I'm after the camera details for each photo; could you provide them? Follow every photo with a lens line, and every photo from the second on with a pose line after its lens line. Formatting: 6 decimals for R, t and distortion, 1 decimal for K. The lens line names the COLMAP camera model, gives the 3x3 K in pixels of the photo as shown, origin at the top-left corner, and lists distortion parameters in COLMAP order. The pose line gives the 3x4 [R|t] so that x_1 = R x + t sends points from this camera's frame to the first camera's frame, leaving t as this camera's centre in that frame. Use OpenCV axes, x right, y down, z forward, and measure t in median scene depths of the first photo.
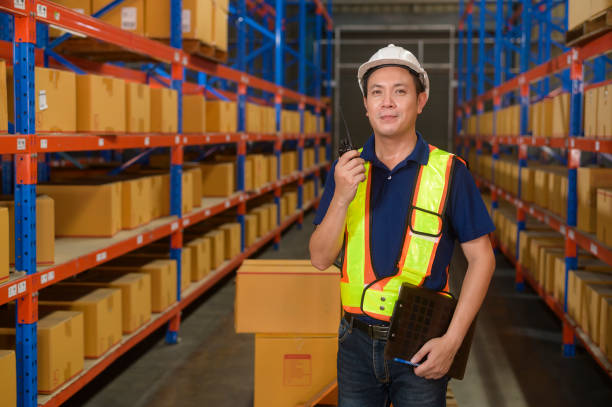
lens RADIAL K [[931.0, 0, 306.3], [0, 931.0, 200.4], [0, 0, 1]] dist [-0.009163, -0.017018]
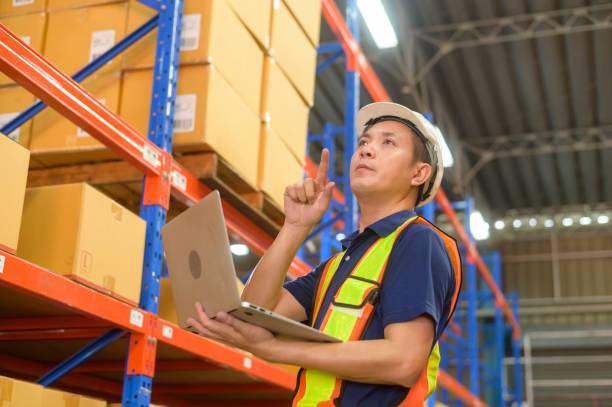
lens RADIAL K [[931.0, 0, 306.3], [0, 931.0, 200.4], [0, 0, 1]] dist [-0.009163, -0.017018]
pose [[0.978431, -0.050343, -0.200344, 0.053015], [-0.030810, 0.923437, -0.382512, 0.071653], [0.204262, 0.380435, 0.901968, 0.719061]]
